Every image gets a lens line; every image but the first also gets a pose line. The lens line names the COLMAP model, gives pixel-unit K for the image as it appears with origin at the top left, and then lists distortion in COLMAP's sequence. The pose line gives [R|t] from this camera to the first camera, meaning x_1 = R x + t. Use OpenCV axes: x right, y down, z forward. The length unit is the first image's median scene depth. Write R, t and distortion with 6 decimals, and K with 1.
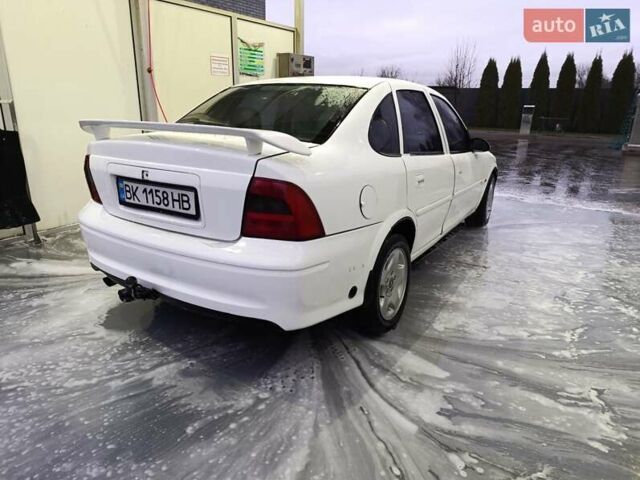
lens RADIAL K [[424.5, 0, 320.0], [0, 424.5, 240.0], [0, 0, 1]] dist [0.051352, -0.064263]
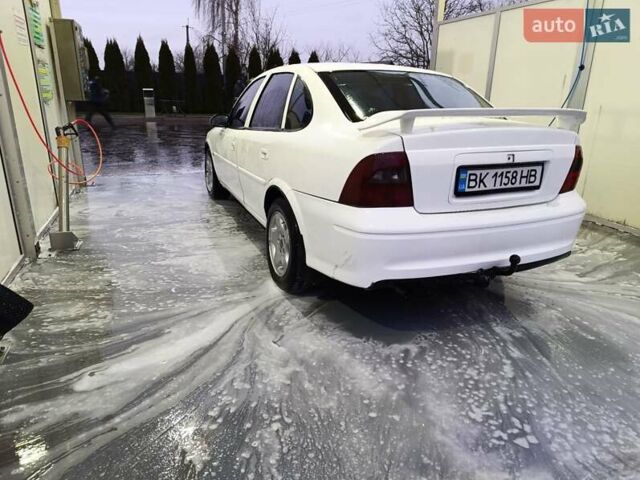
lens RADIAL K [[424.5, 0, 320.0], [0, 424.5, 240.0], [0, 0, 1]] dist [0.051352, -0.064263]
pose [[0.595908, -0.266051, 0.757701, -1.483761], [0.237997, 0.959647, 0.149783, -0.218151], [-0.766976, 0.091073, 0.635180, 0.656761]]
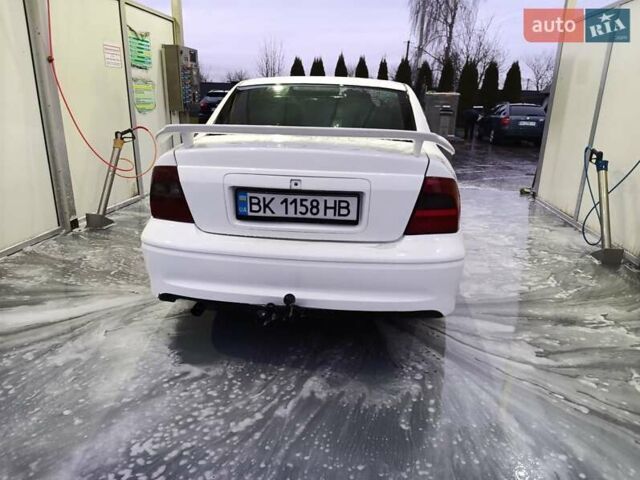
lens RADIAL K [[424.5, 0, 320.0], [0, 424.5, 240.0], [0, 0, 1]] dist [0.051352, -0.064263]
pose [[0.900315, -0.129668, 0.415475, -0.719216], [0.124749, 0.991418, 0.039091, -0.056543], [-0.416978, 0.016636, 0.908764, 0.121894]]
